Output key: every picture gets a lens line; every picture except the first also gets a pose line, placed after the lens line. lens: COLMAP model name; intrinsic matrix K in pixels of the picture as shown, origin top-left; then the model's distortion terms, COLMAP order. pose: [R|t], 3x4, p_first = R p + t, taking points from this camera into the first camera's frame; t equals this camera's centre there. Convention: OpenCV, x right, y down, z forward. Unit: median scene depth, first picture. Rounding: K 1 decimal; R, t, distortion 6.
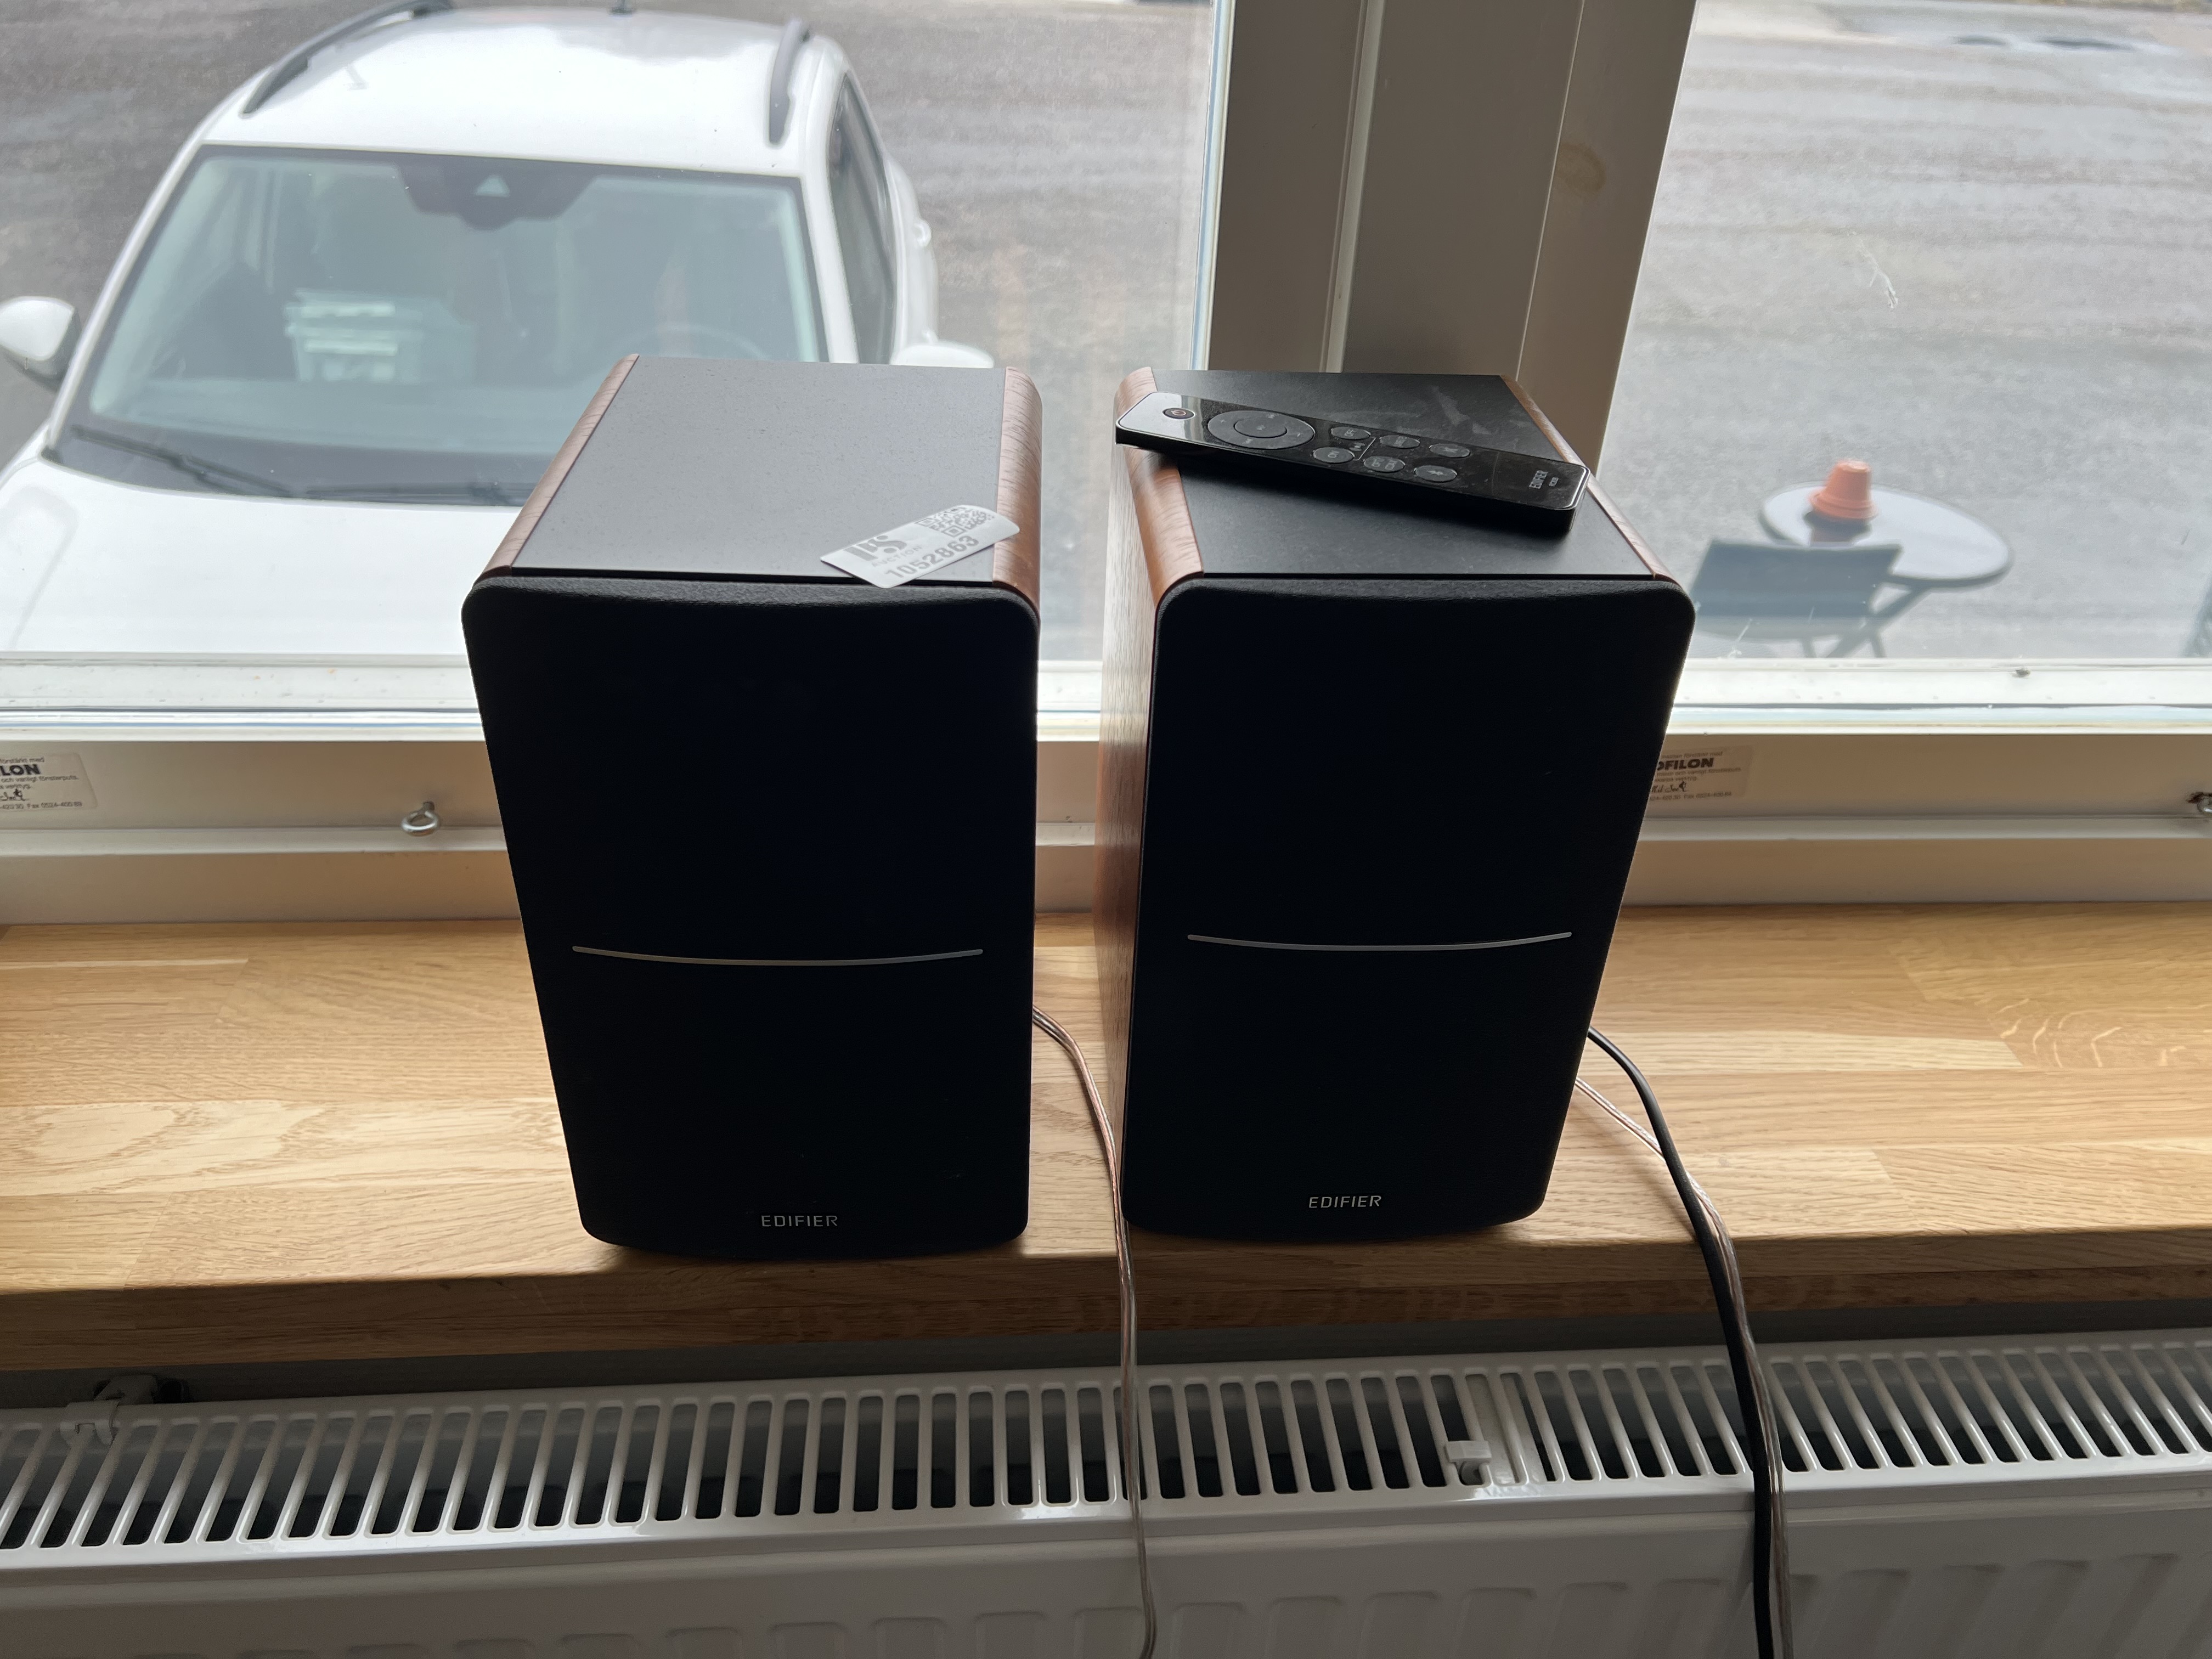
lens RADIAL K [[1669.7, 0, 1105.9], [0, 1669.7, 833.5], [0, 0, 1]] dist [-0.006250, -0.008809]
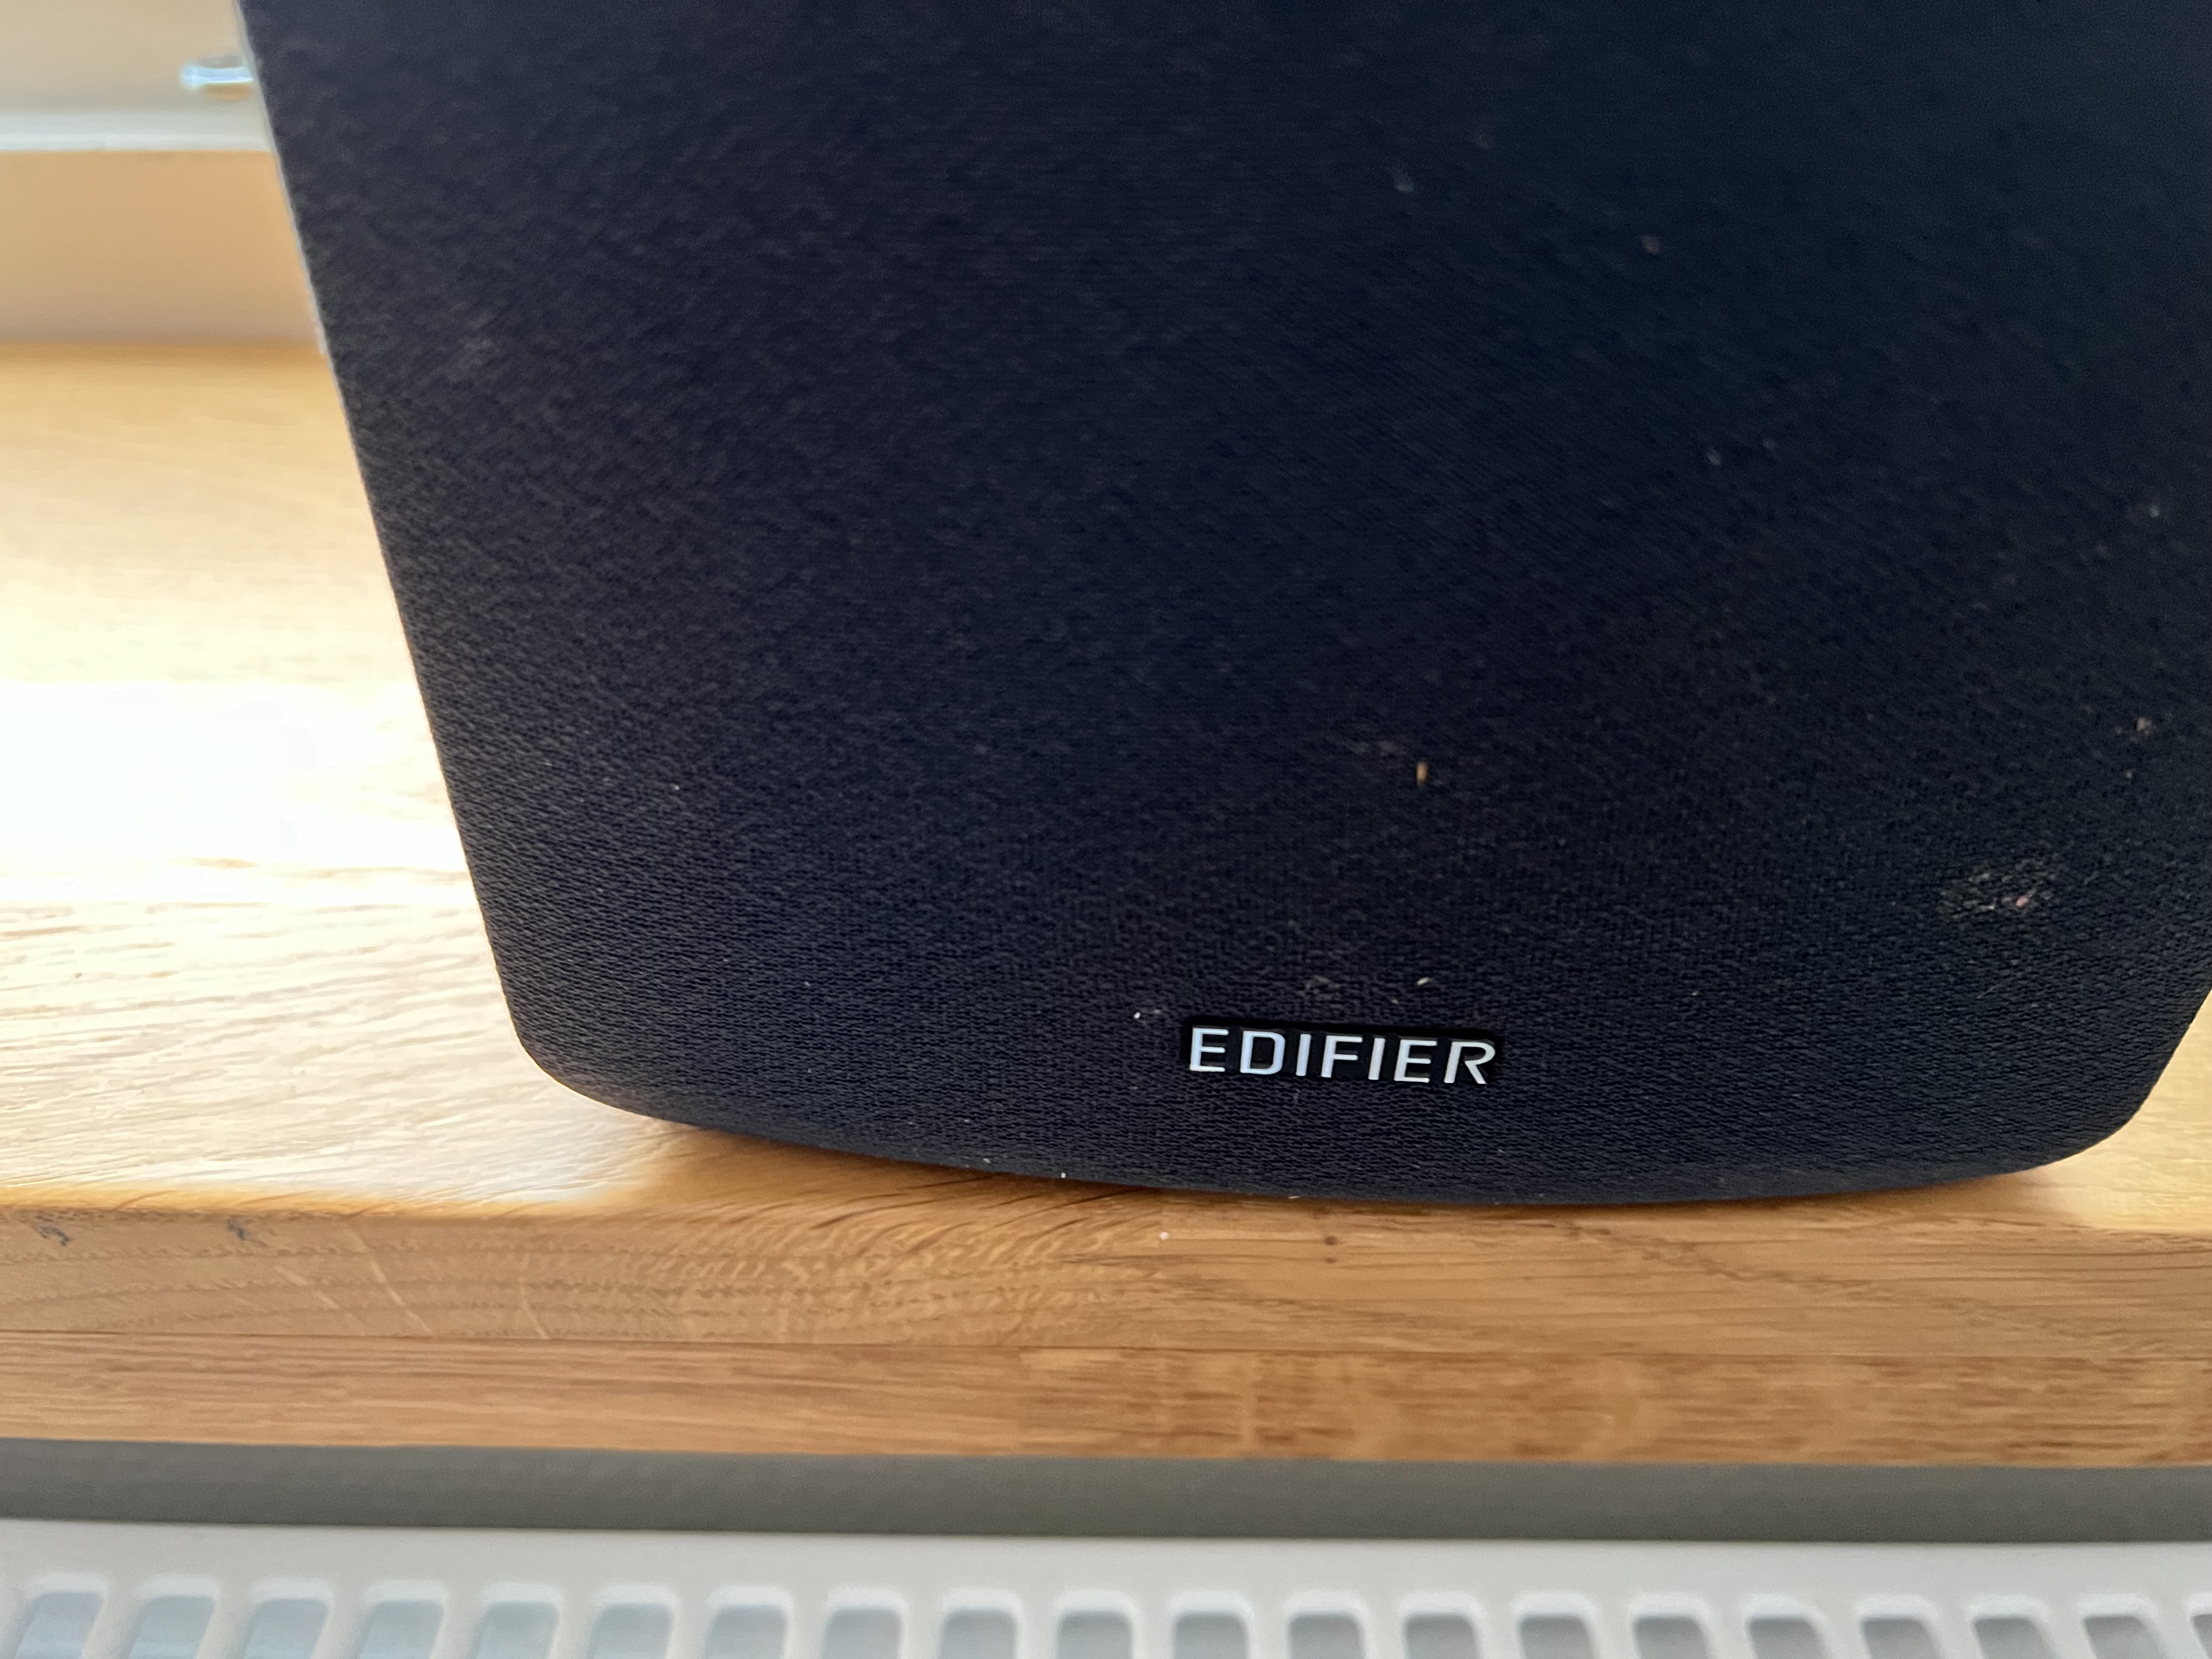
lens RADIAL K [[1669.7, 0, 1102.8], [0, 1669.7, 827.8], [0, 0, 1]] dist [-0.006250, -0.008809]
pose [[0.997070, 0.034651, -0.068203, -0.194954], [-0.030061, 0.997286, 0.067210, 0.173594], [0.070347, -0.064963, 0.995405, 0.714422]]
